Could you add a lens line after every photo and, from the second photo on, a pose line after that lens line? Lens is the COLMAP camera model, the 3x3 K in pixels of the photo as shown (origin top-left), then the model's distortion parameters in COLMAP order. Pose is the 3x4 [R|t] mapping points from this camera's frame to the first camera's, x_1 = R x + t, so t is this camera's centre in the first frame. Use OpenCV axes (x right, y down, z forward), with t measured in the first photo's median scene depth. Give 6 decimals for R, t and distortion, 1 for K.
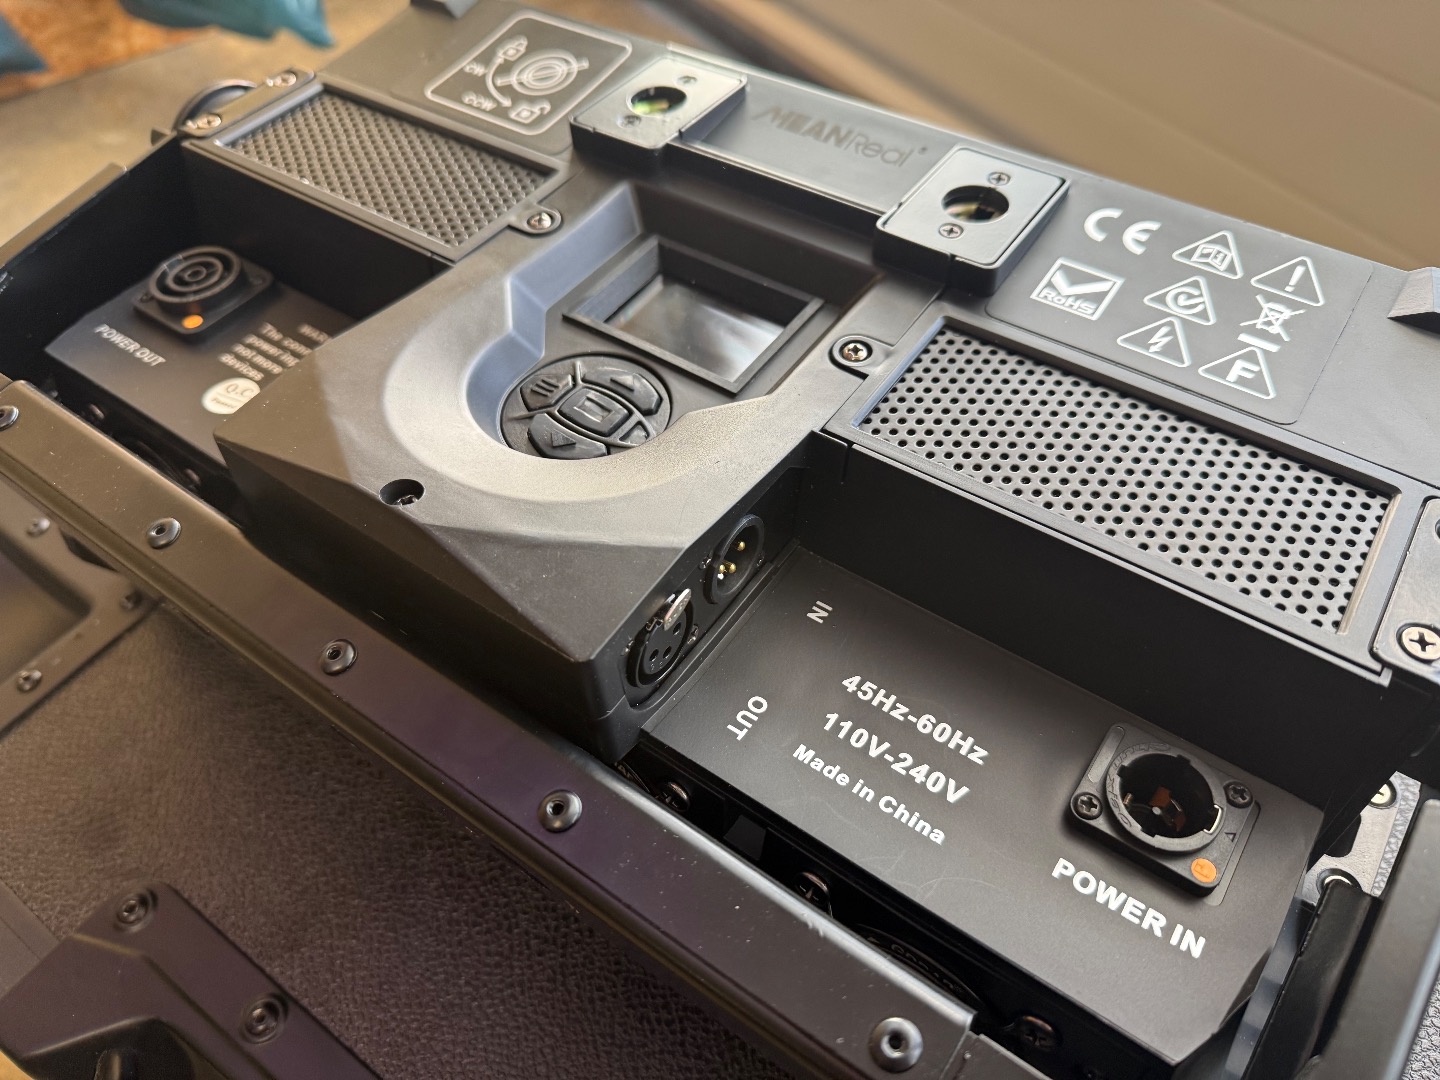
lens RADIAL K [[1038.2, 0, 720.0], [0, 1038.2, 540.0], [0, 0, 1]] dist [0.088264, -0.223145]
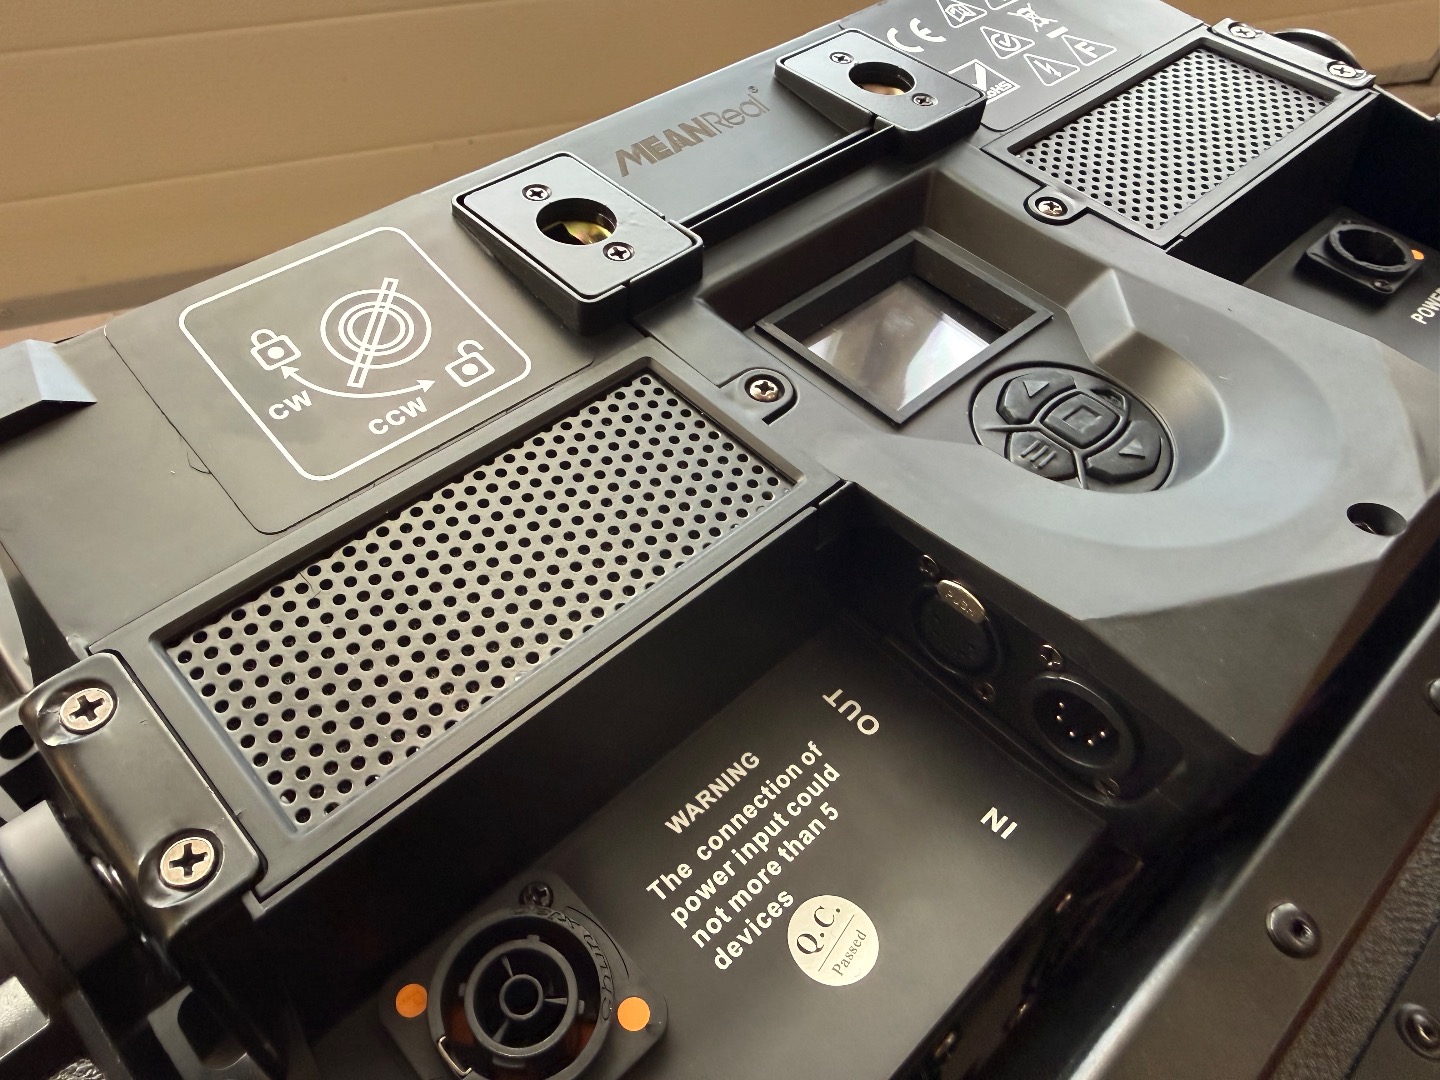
lens RADIAL K [[1015.1, 0, 652.4], [0, 1015.1, 558.5], [0, 0, 1]] dist [0.011711, 0.002409]
pose [[0.199643, -0.731150, 0.652351, -0.774303], [0.716263, 0.563203, 0.412031, -0.619008], [-0.668663, 0.384996, 0.636135, 0.696178]]
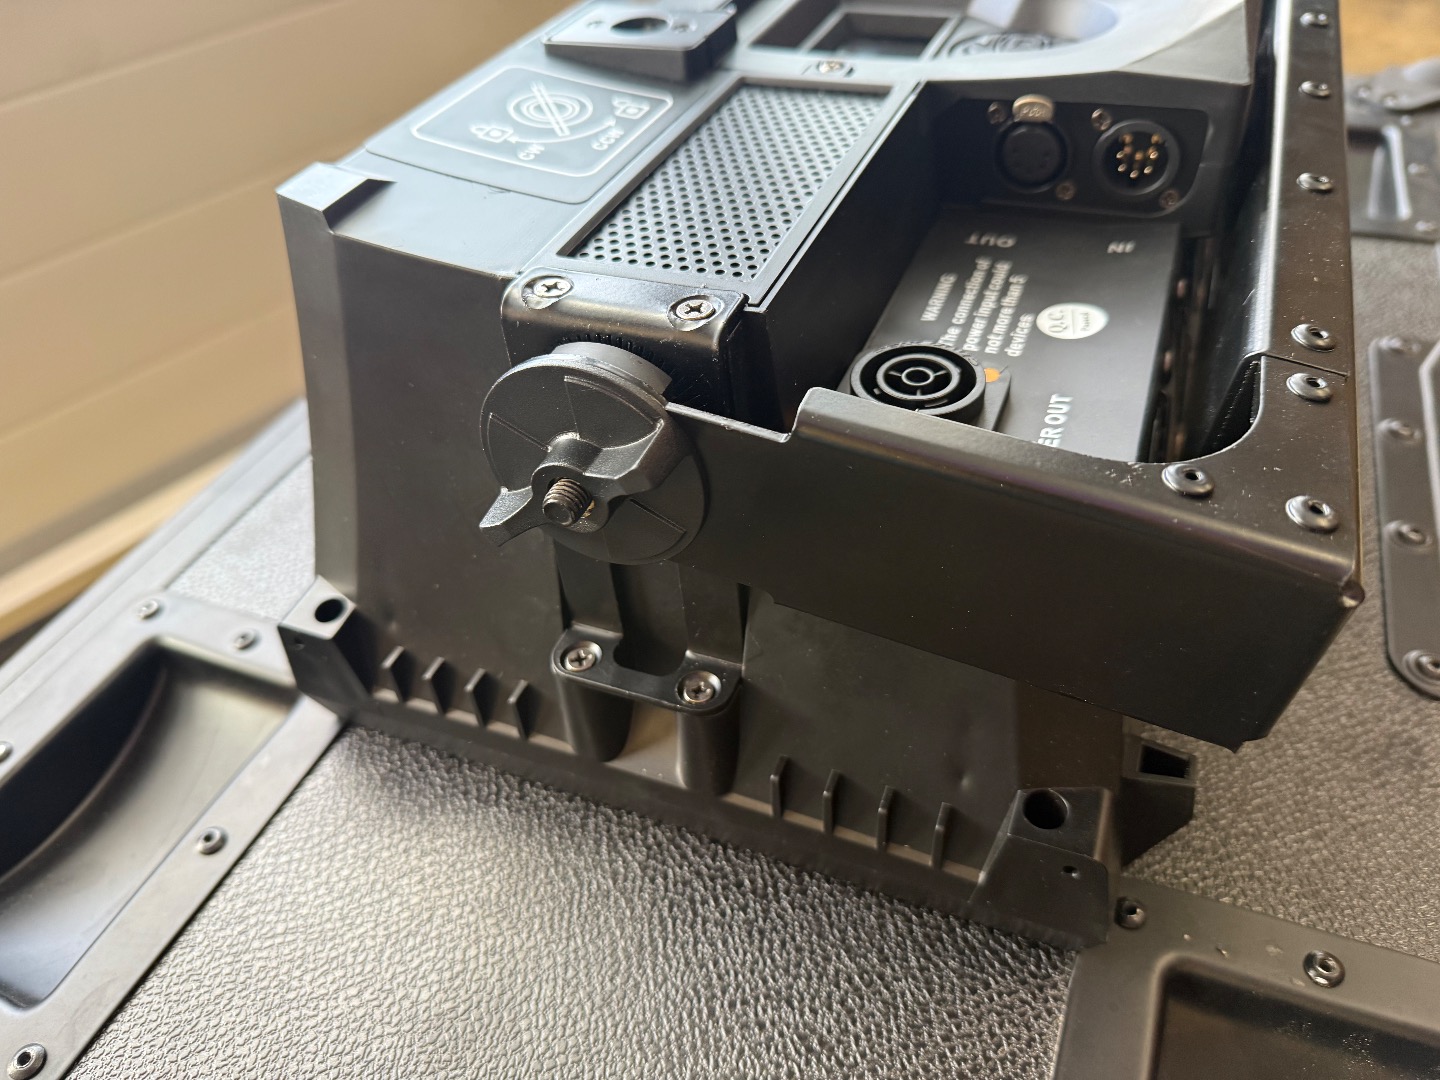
lens RADIAL K [[1038.2, 0, 720.0], [0, 1038.2, 540.0], [0, 0, 1]] dist [0.088264, -0.223145]
pose [[-0.224533, -0.606417, 0.762787, -1.252312], [0.807110, 0.322894, 0.494280, -0.782160], [-0.546039, 0.726635, 0.416945, 1.033332]]
